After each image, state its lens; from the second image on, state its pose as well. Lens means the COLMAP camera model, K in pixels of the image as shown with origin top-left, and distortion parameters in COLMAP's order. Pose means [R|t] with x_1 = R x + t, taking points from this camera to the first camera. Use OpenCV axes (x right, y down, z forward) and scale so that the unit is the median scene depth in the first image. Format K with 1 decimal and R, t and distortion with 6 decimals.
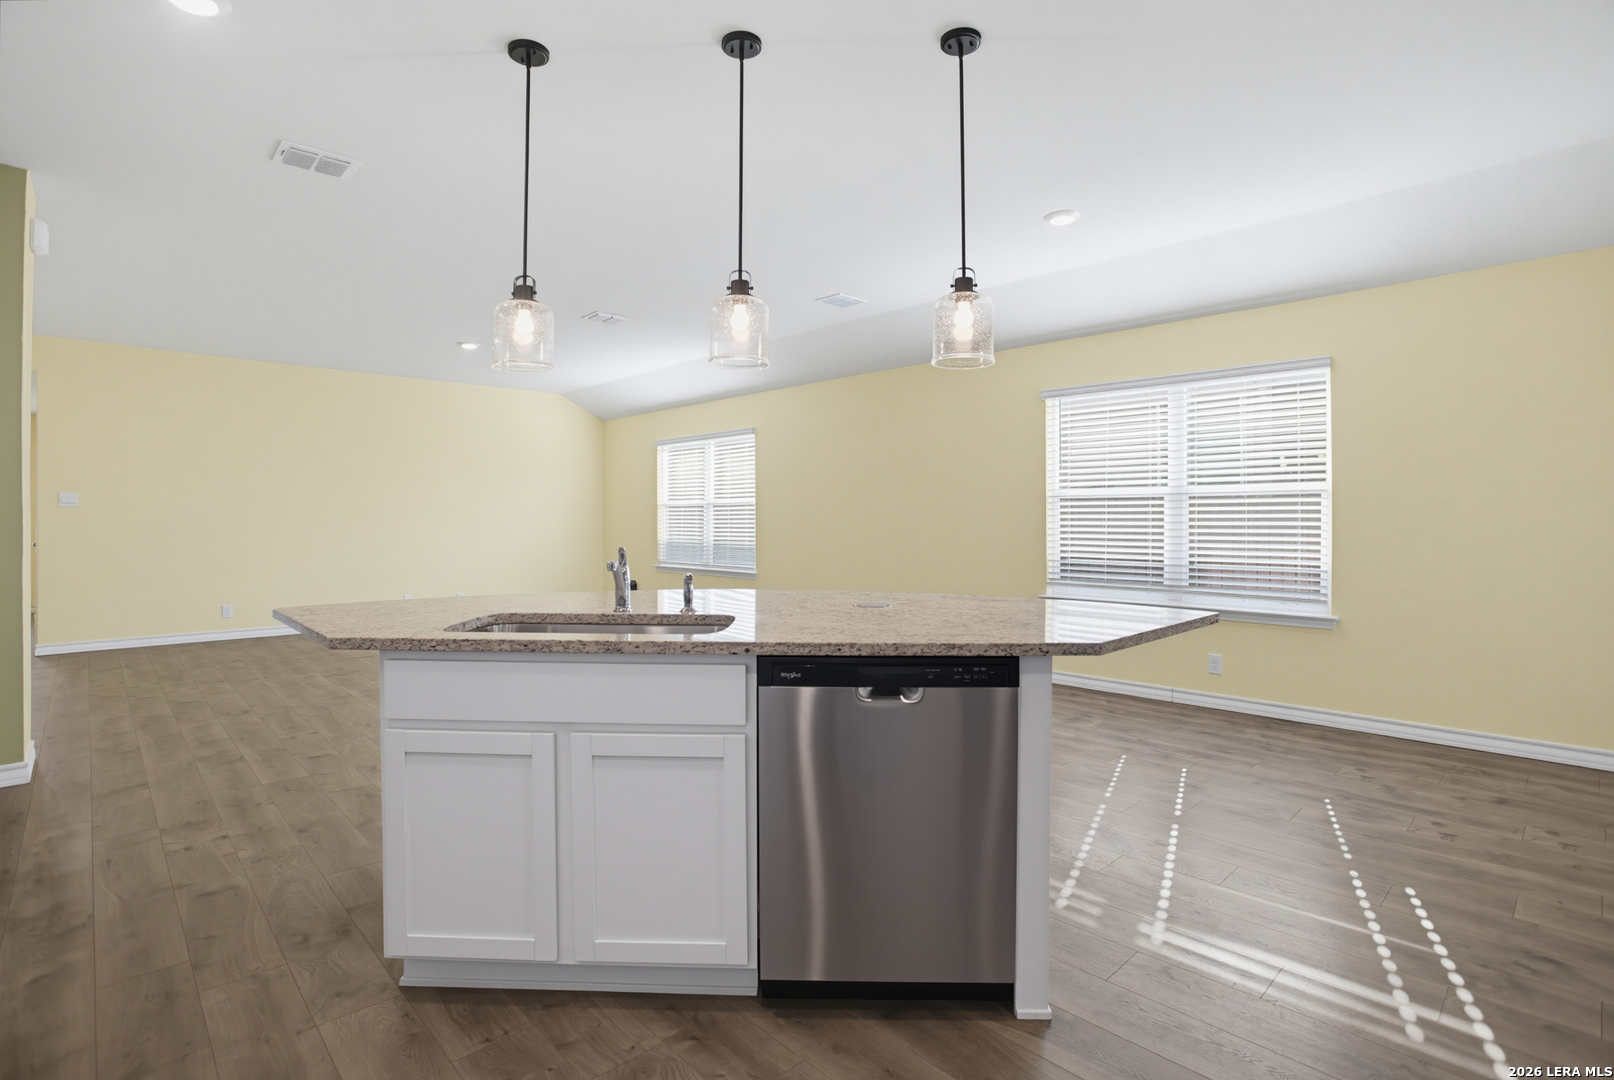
lens RADIAL K [[788.1, 0, 803.2], [0, 788.1, 531.3], [0, 0, 1]] dist [-0.058924, 0.015919]
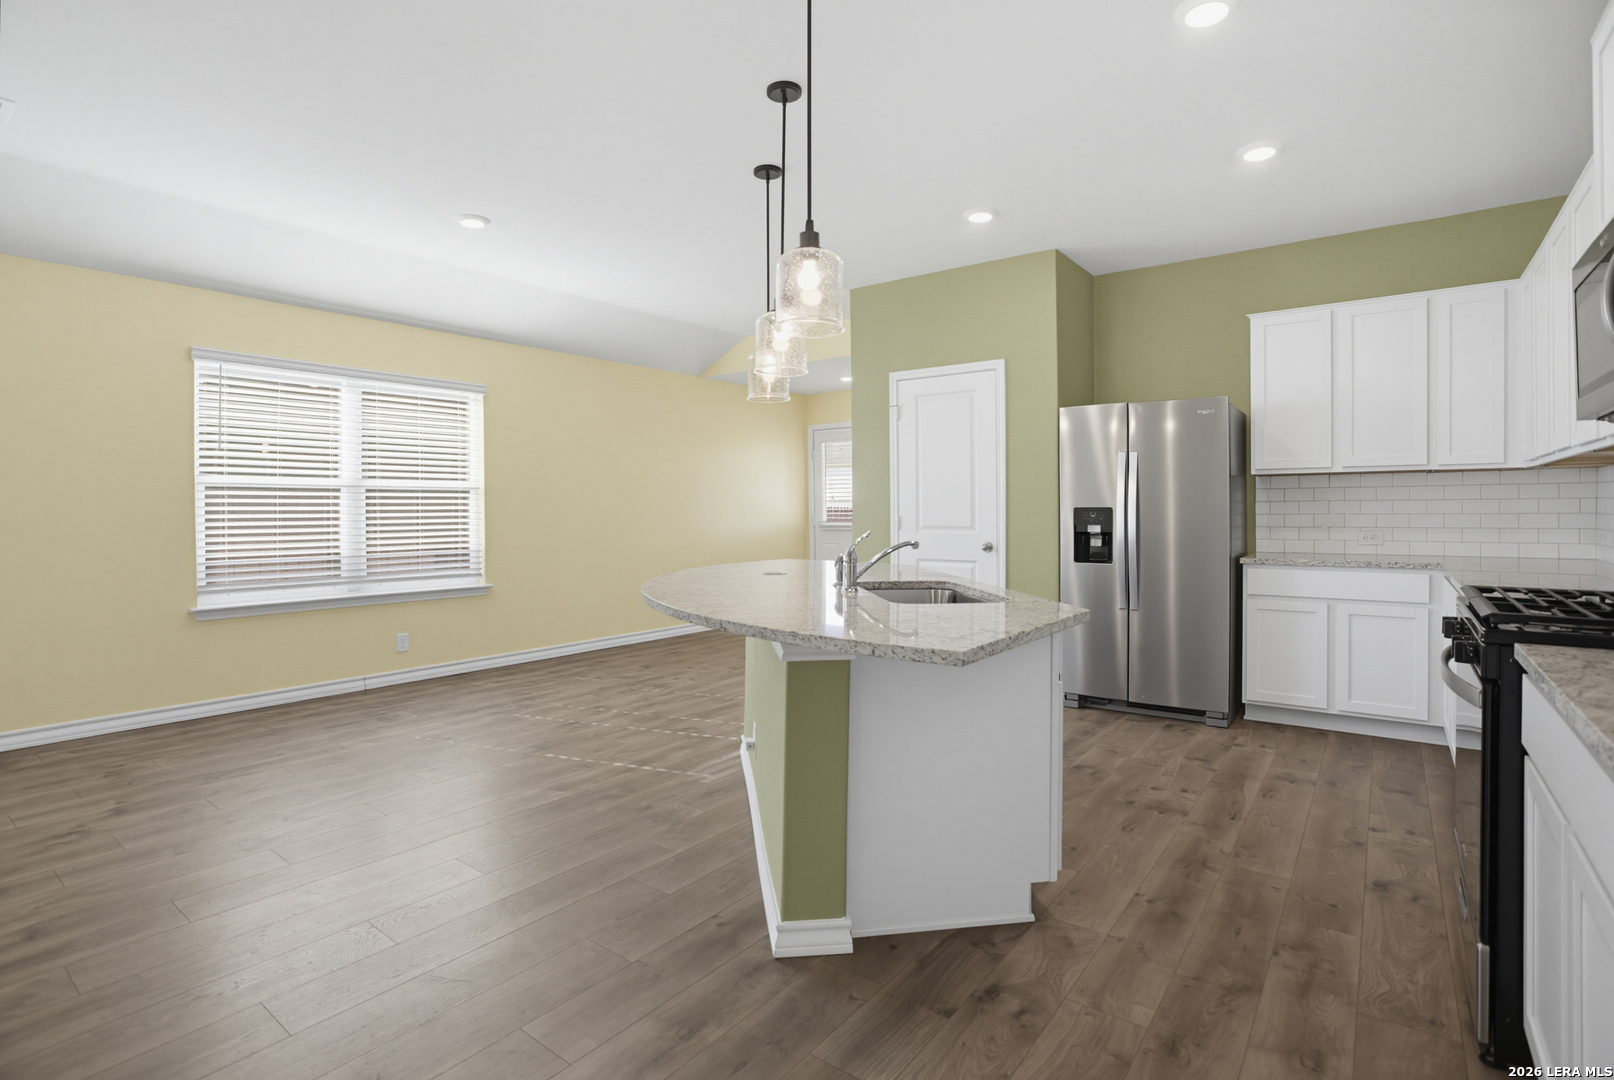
lens RADIAL K [[788.1, 0, 808.2], [0, 788.1, 532.9], [0, 0, 1]] dist [-0.058924, 0.015919]
pose [[-0.170968, -0.028098, 0.984876, -0.622965], [0.019898, 0.999291, 0.031963, -0.007614], [-0.985076, 0.025062, -0.170288, 0.594096]]
